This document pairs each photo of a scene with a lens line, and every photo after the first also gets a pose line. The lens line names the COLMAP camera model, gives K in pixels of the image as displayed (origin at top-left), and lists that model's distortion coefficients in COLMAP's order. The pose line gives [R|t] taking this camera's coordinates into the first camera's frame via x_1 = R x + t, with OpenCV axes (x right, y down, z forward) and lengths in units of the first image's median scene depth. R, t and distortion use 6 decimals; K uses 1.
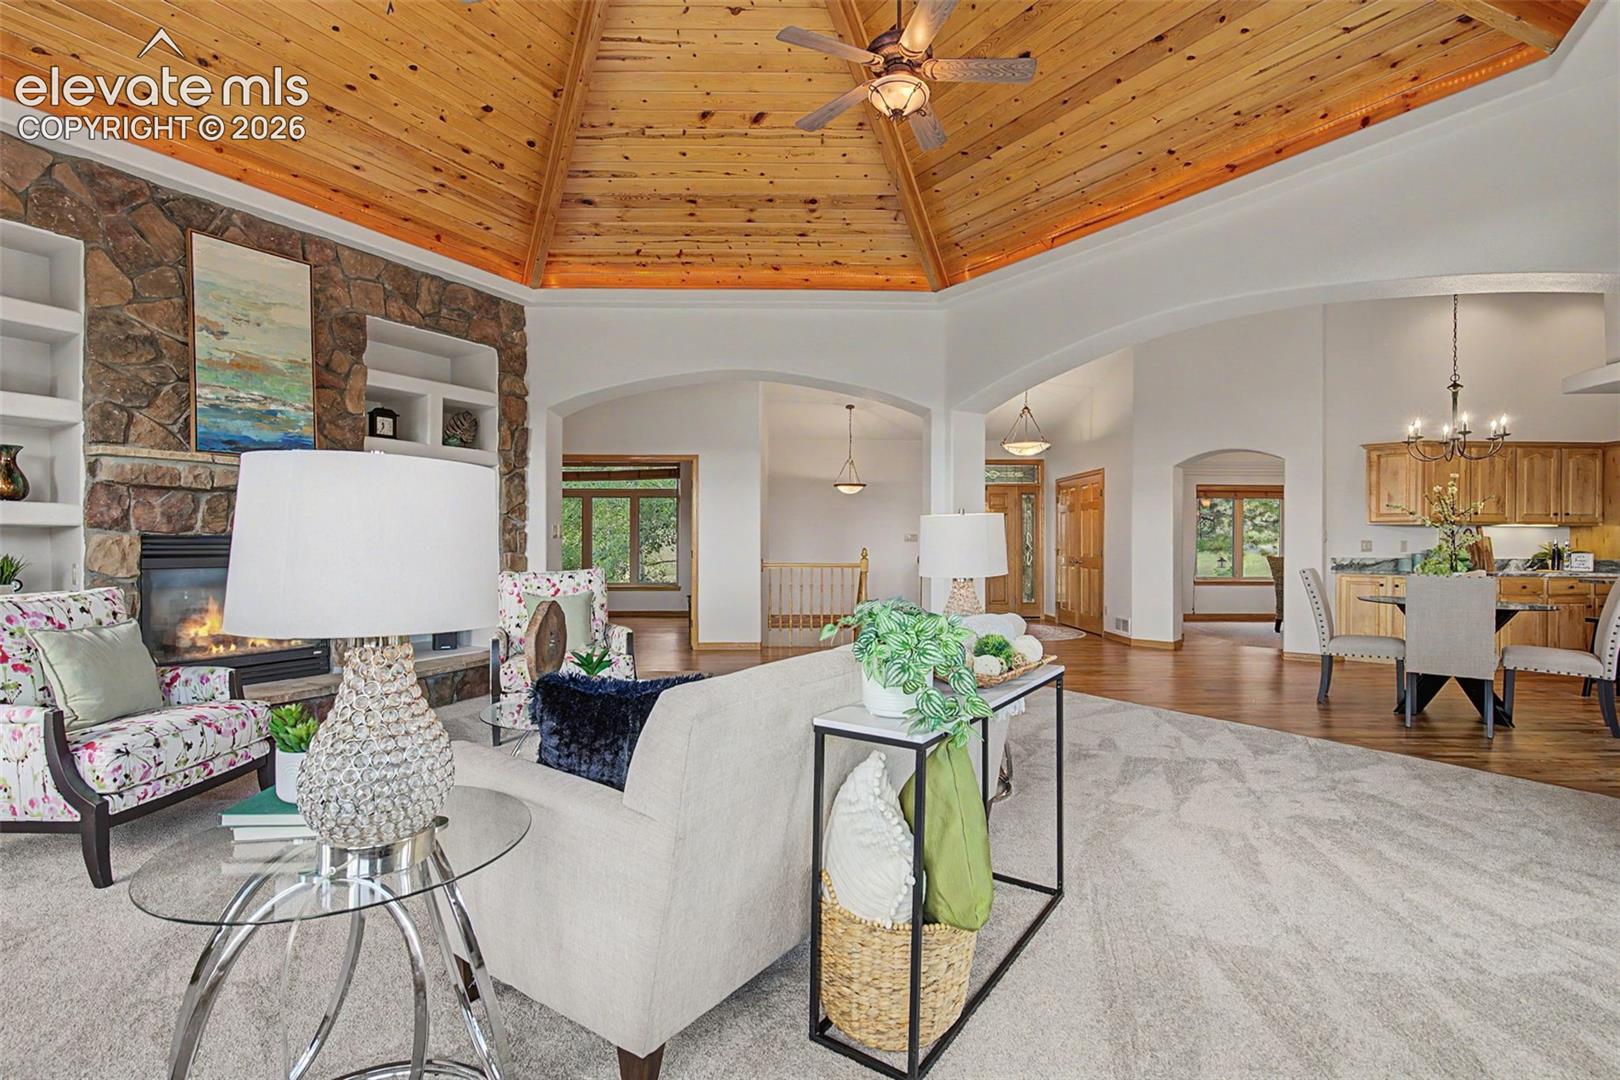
lens RADIAL K [[738.9, 0, 817.0], [0, 738.9, 542.0], [0, 0, 1]] dist [-0.001873, 0.001117]
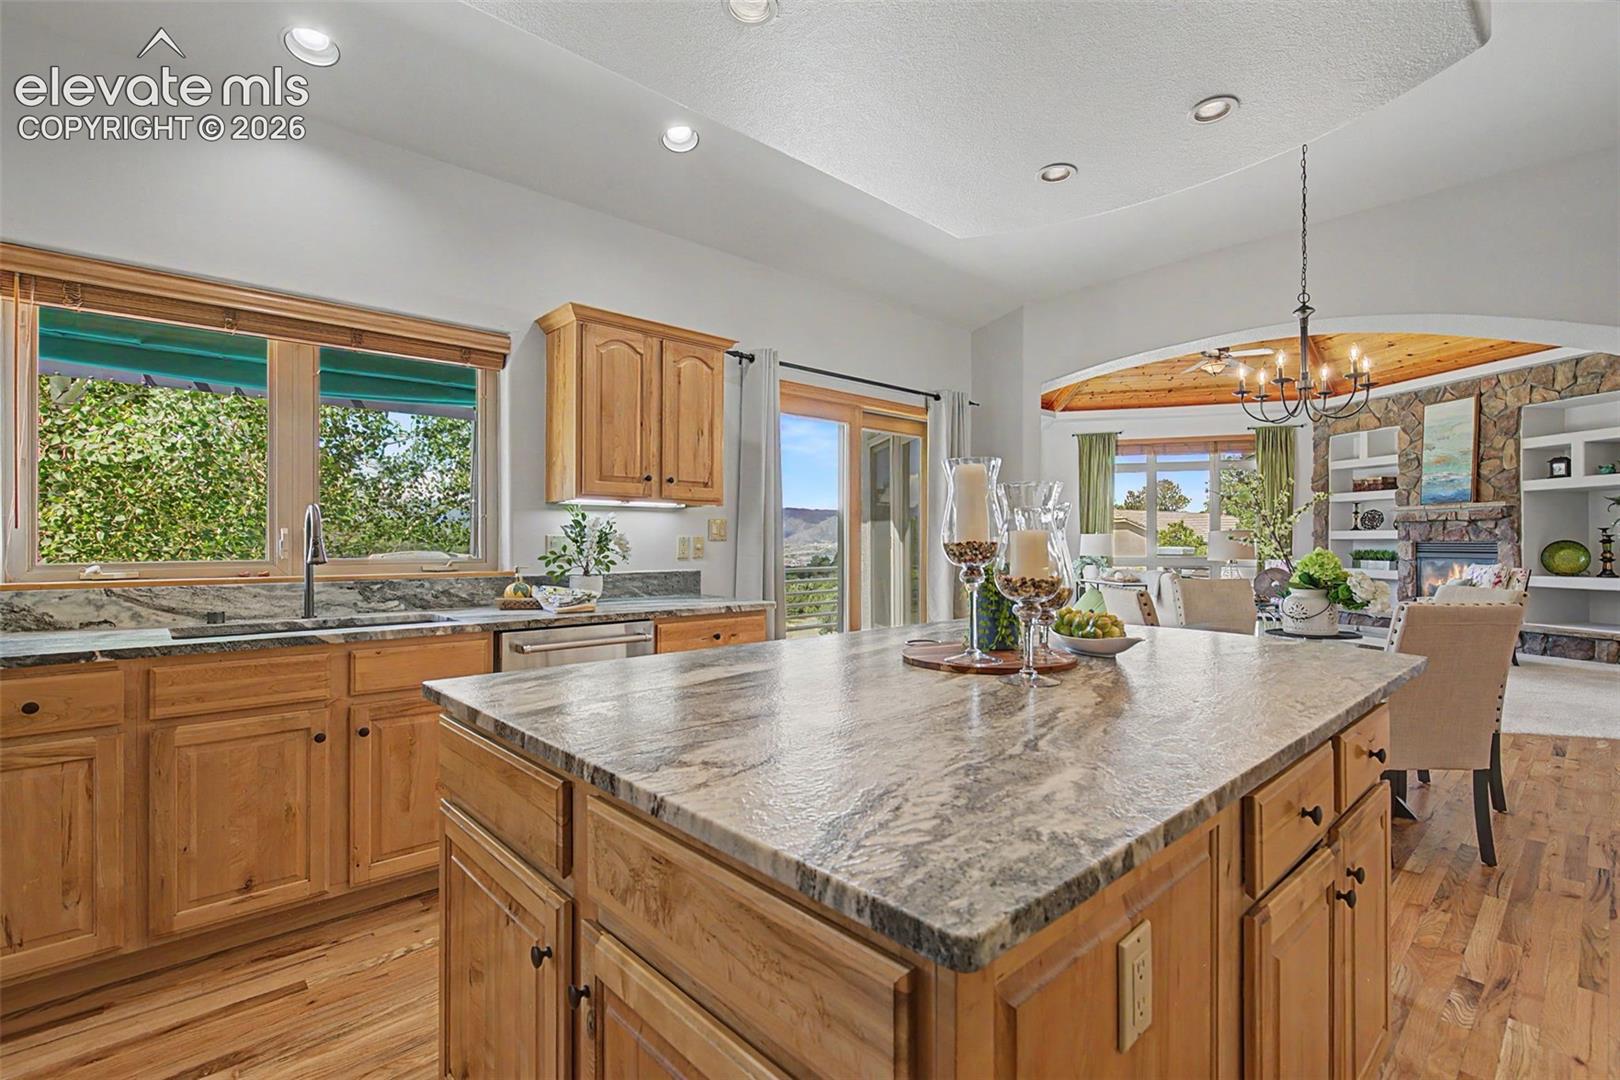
lens RADIAL K [[738.9, 0, 806.2], [0, 738.9, 545.0], [0, 0, 1]] dist [-0.001873, 0.001117]
pose [[-0.765218, -0.003230, -0.643763, 1.731144], [-0.005960, 0.999980, 0.002067, 0.004736], [0.643744, 0.005418, -0.765222, 1.292663]]
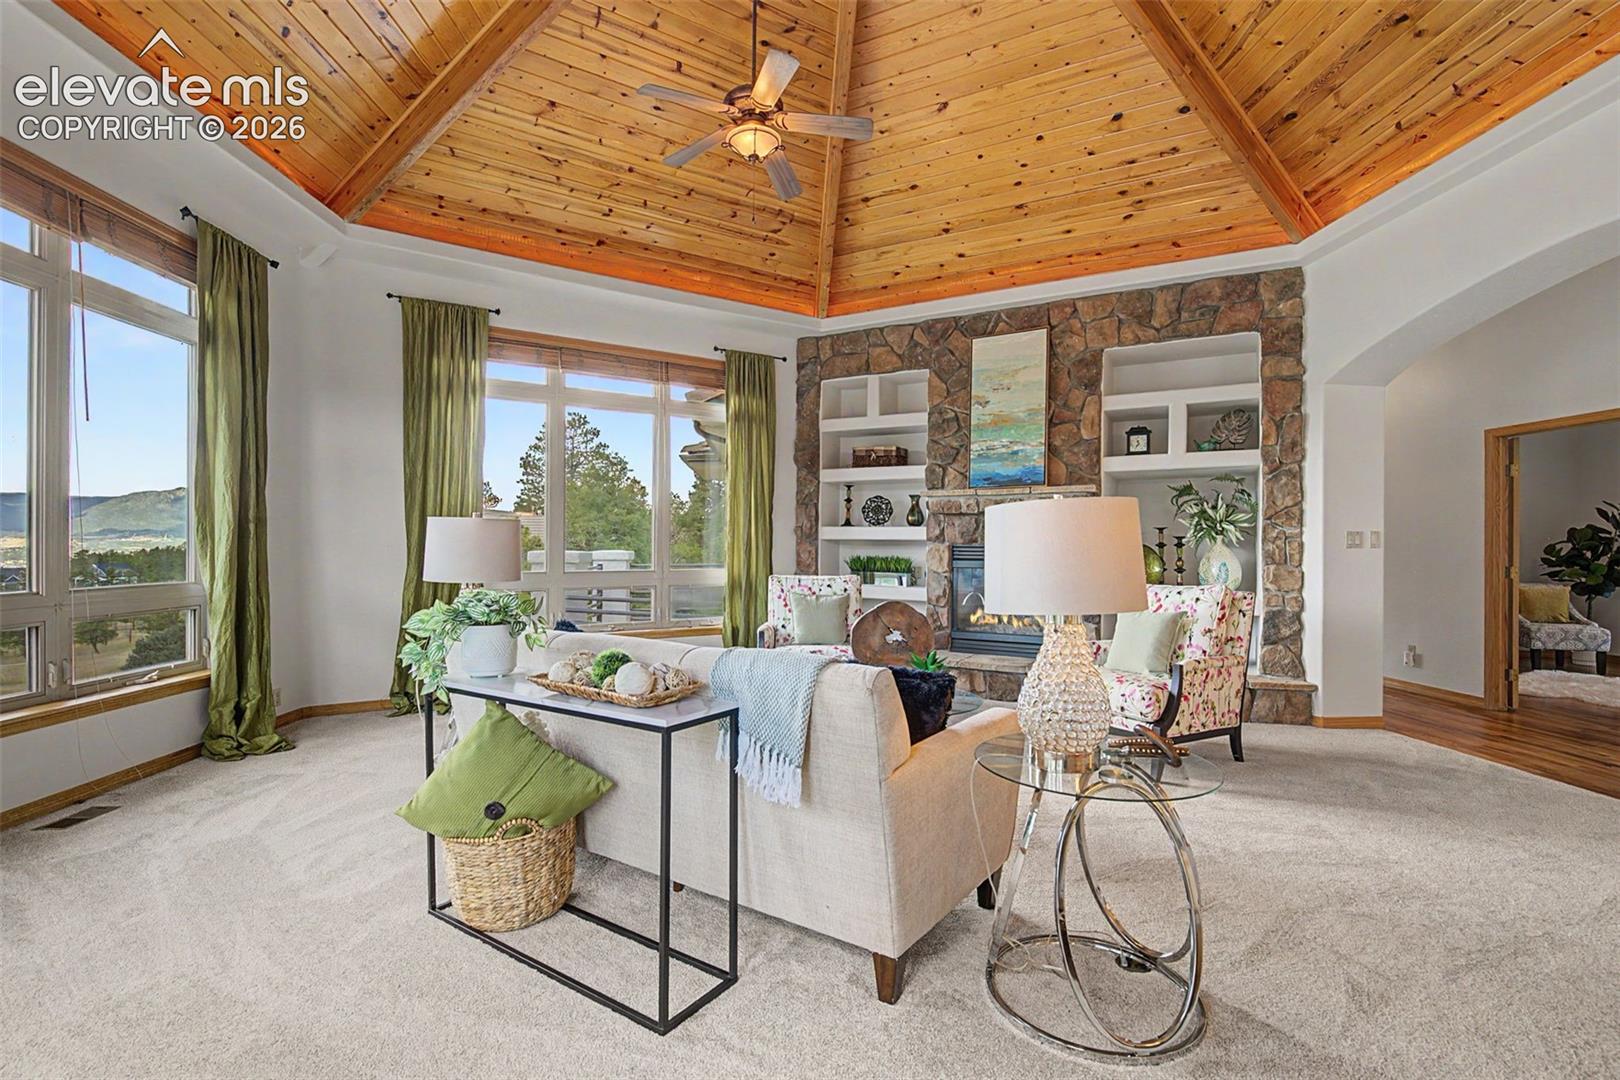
lens RADIAL K [[738.9, 0, 806.9], [0, 738.9, 541.8], [0, 0, 1]] dist [-0.001873, 0.001117]
pose [[0.017363, -0.007175, -0.999824, 0.528107], [-0.008266, 0.999939, -0.007319, -0.002780], [0.999815, 0.008392, 0.017303, 0.557378]]
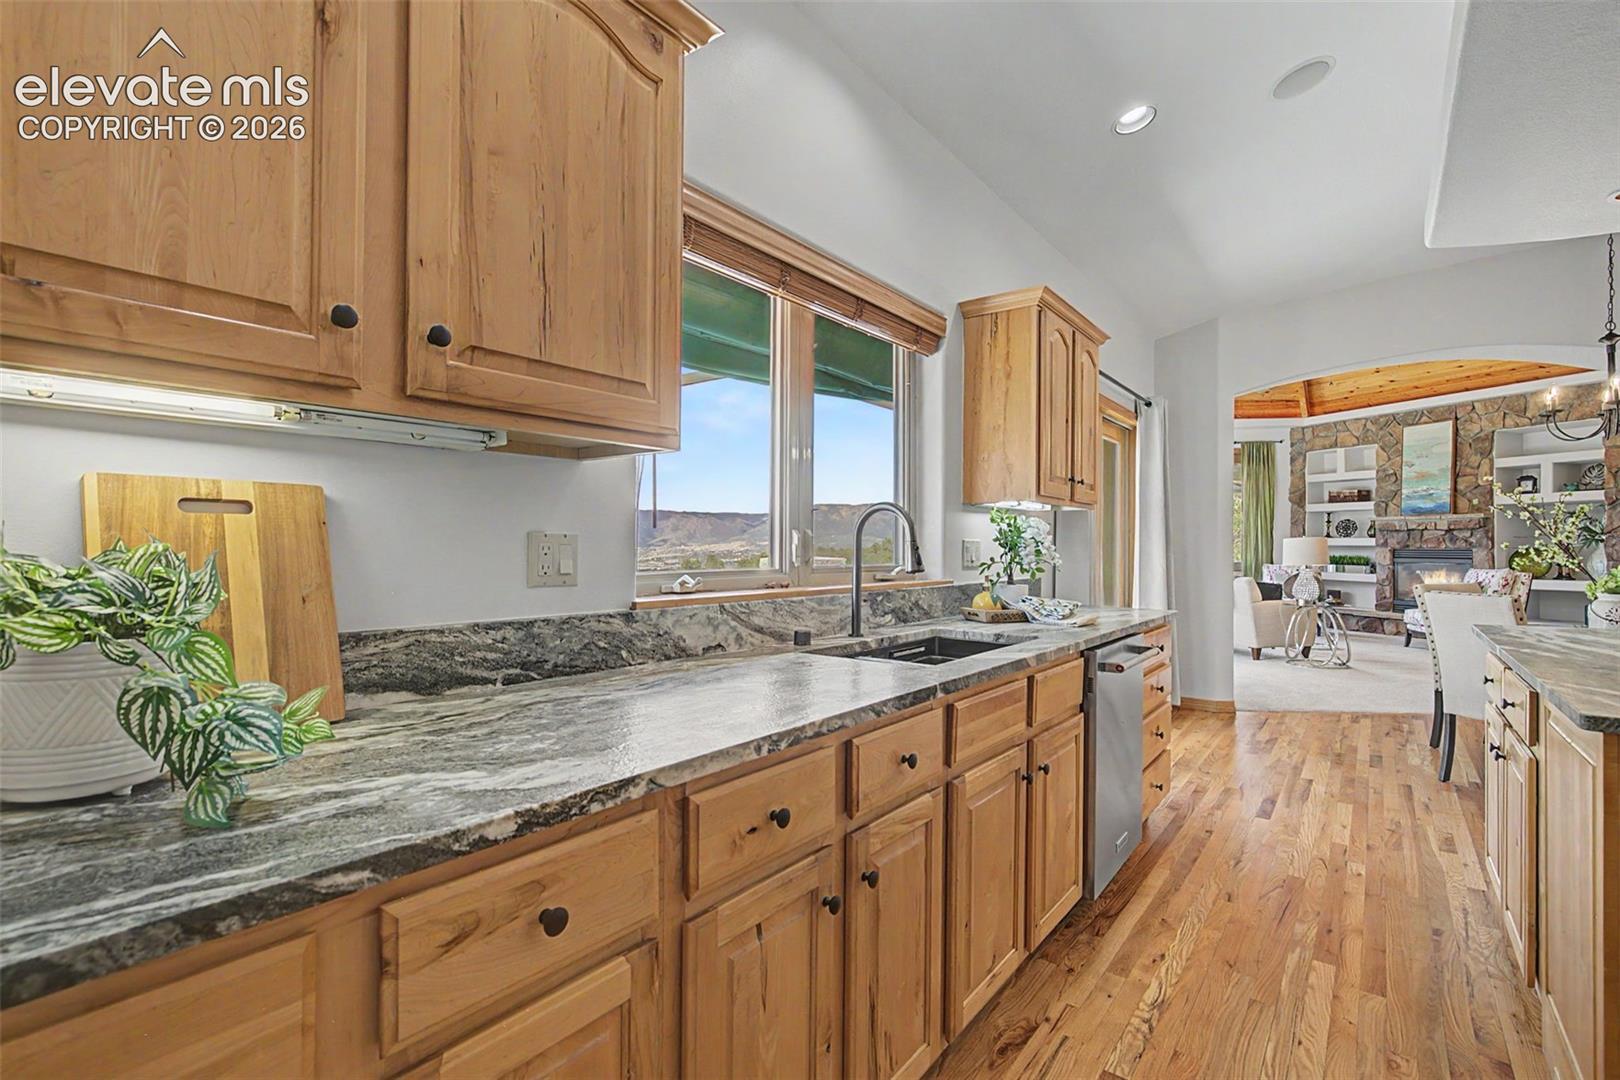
lens RADIAL K [[738.9, 0, 794.6], [0, 738.9, 539.7], [0, 0, 1]] dist [-0.001873, 0.001117]
pose [[-0.648099, -0.015059, -0.761407, 2.041007], [-0.012375, 0.999881, -0.009242, 0.006594], [0.761455, 0.003432, -0.648209, 0.902883]]
